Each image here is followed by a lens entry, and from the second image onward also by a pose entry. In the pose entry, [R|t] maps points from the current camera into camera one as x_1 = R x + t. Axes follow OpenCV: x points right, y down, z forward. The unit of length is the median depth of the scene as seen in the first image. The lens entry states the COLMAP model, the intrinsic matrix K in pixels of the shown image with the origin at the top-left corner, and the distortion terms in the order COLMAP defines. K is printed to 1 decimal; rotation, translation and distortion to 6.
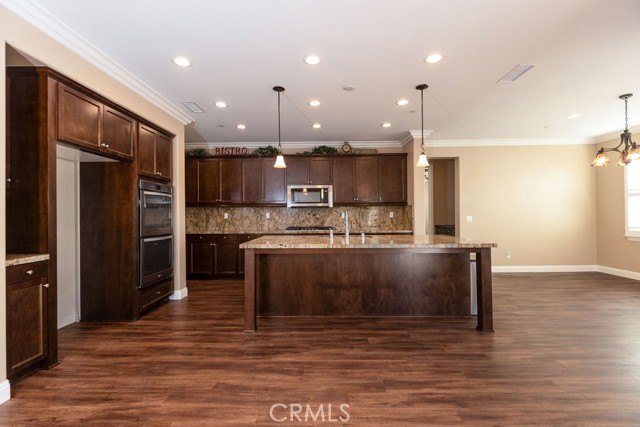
lens RADIAL K [[281.1, 0, 318.5], [0, 281.1, 215.3], [0, 0, 1]] dist [-0.001329, -0.000955]
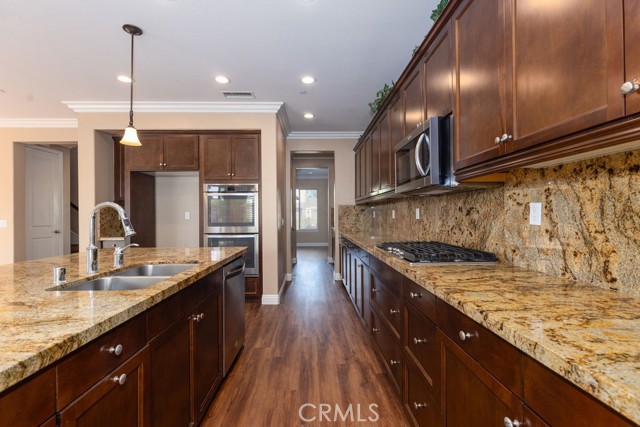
lens RADIAL K [[292.0, 0, 319.1], [0, 292.0, 213.7], [0, 0, 1]] dist [0.004942, -0.000805]
pose [[0.032771, -0.000568, -0.999463, 0.583880], [0.004812, 0.999988, -0.000411, -0.001219], [0.999451, -0.004796, 0.032773, 1.411356]]
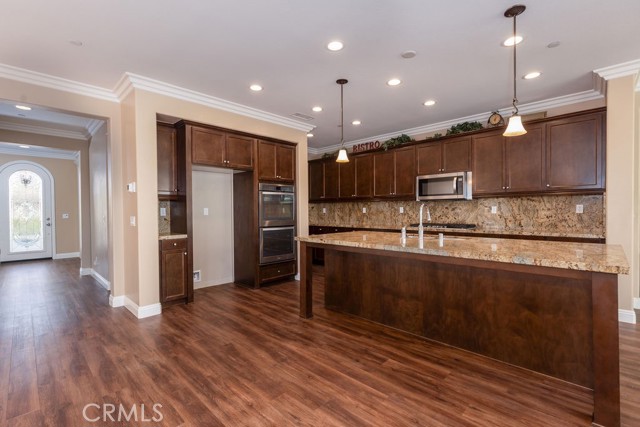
lens RADIAL K [[292.0, 0, 323.4], [0, 292.0, 215.1], [0, 0, 1]] dist [0.004942, -0.000805]
pose [[0.727255, 0.011944, -0.686263, 0.516720], [0.002671, 0.999792, 0.020231, -0.004600], [0.686362, -0.016546, 0.727072, 0.205828]]
